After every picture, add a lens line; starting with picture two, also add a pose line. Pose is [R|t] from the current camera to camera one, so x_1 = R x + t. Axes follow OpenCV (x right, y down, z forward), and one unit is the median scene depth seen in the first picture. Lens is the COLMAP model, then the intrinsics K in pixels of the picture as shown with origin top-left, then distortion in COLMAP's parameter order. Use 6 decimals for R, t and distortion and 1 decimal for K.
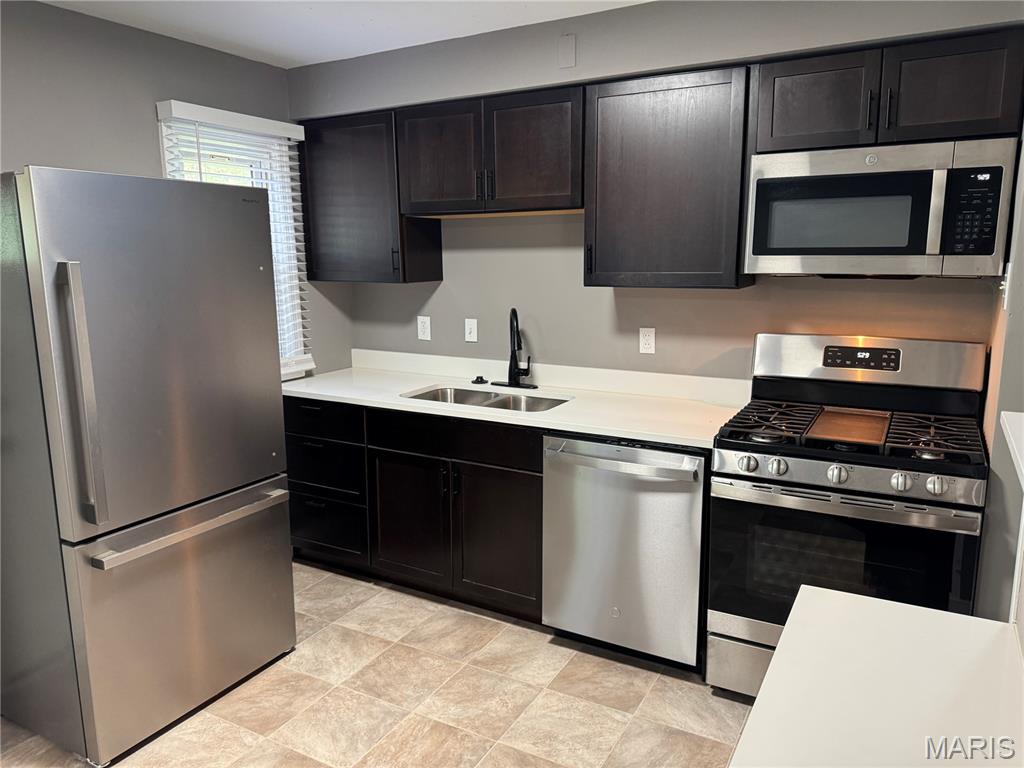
lens RADIAL K [[726.1, 0, 507.6], [0, 726.1, 402.9], [0, 0, 1]] dist [0.048283, -0.044863]
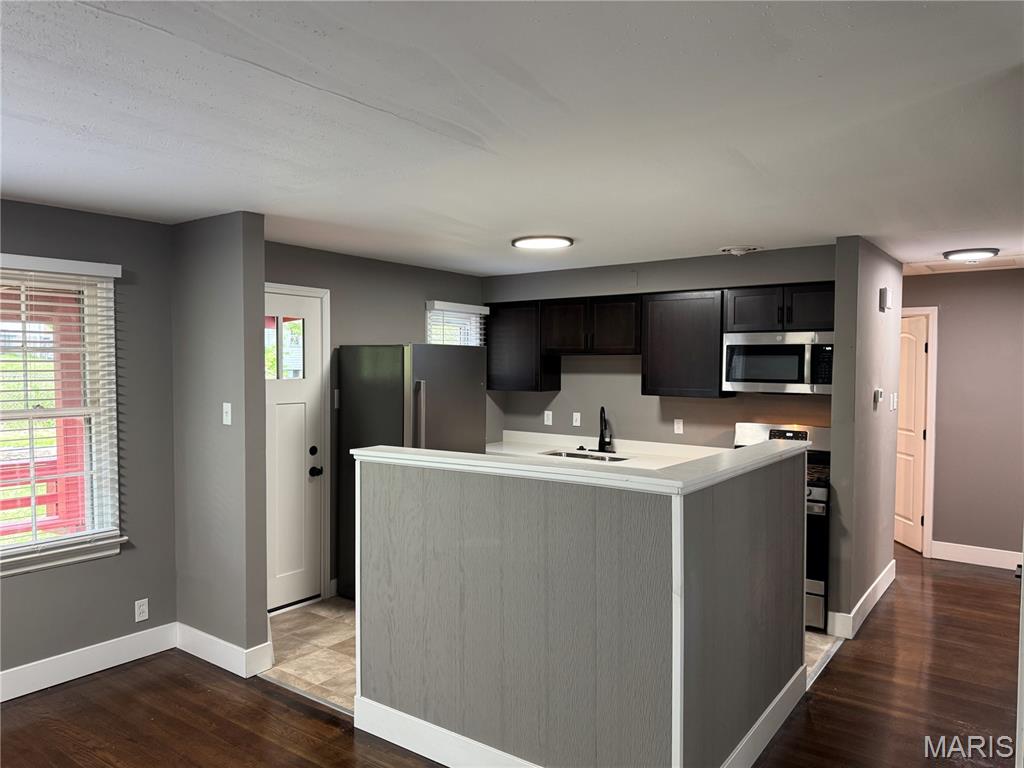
lens RADIAL K [[726.1, 0, 515.8], [0, 726.1, 389.2], [0, 0, 1]] dist [0.048283, -0.044863]
pose [[0.994525, 0.019269, -0.102705, -0.020663], [-0.036328, 0.985302, -0.166912, 0.130541], [0.097980, 0.169729, 0.980608, -0.762361]]
